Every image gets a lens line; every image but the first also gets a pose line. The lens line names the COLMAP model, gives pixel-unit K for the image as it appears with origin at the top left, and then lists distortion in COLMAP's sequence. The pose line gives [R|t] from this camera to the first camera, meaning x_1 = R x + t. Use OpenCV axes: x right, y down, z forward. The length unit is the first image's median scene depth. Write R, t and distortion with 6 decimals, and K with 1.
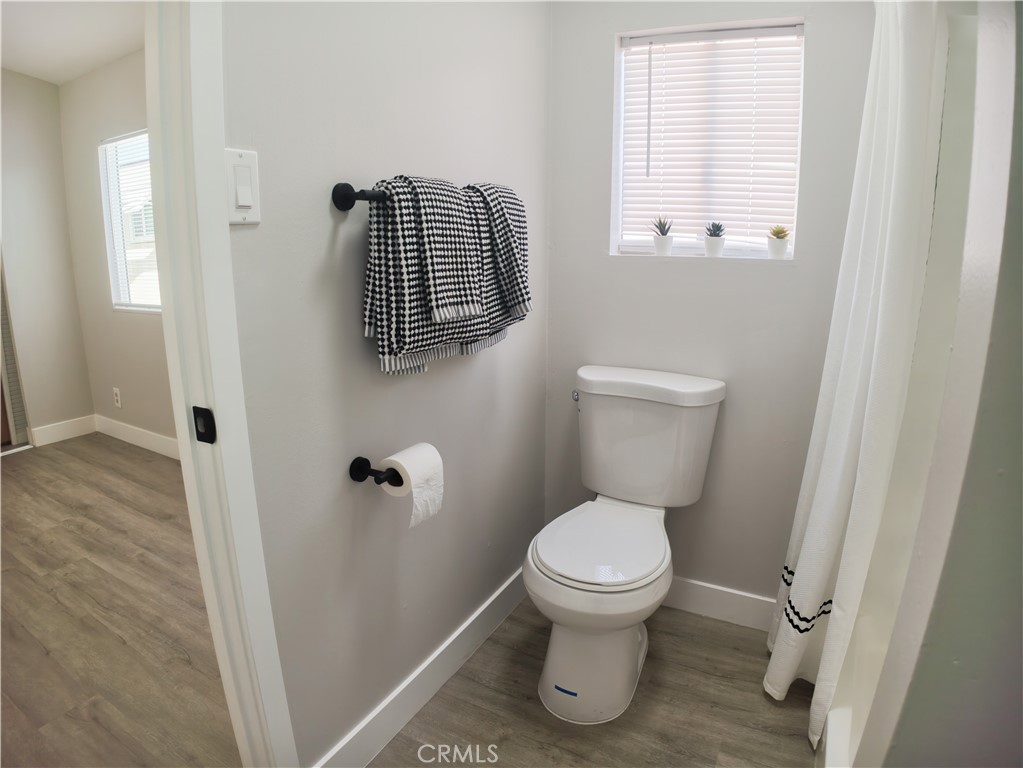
lens RADIAL K [[585.3, 0, 516.8], [0, 585.3, 381.5], [0, 0, 1]] dist [-0.139491, 0.015975]
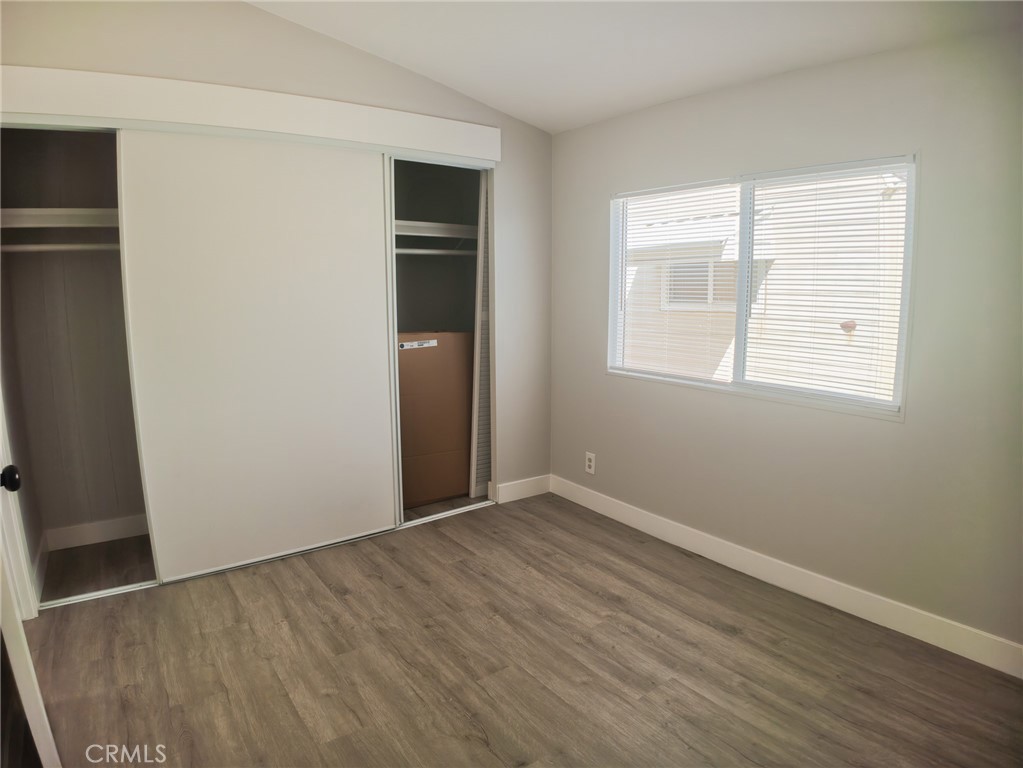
lens RADIAL K [[585.3, 0, 516.8], [0, 585.3, 381.5], [0, 0, 1]] dist [-0.139491, 0.015975]
pose [[0.900808, 0.069432, -0.428631, -0.545151], [-0.102111, 0.993323, -0.053692, -0.056922], [0.422041, 0.092134, 0.901883, 0.021035]]
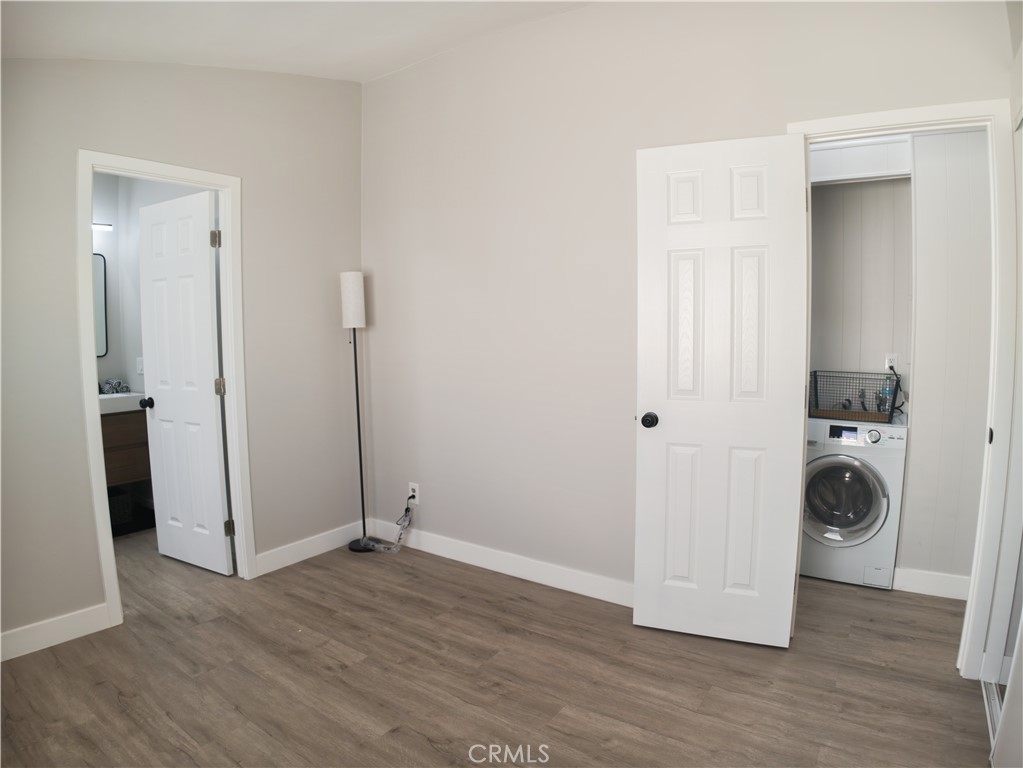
lens RADIAL K [[585.3, 0, 516.8], [0, 585.3, 381.5], [0, 0, 1]] dist [-0.139491, 0.015975]
pose [[-0.993402, -0.005605, 0.114547, -0.985824], [0.030393, 0.950225, 0.310078, -0.300239], [-0.110584, 0.311514, -0.943785, 1.072653]]
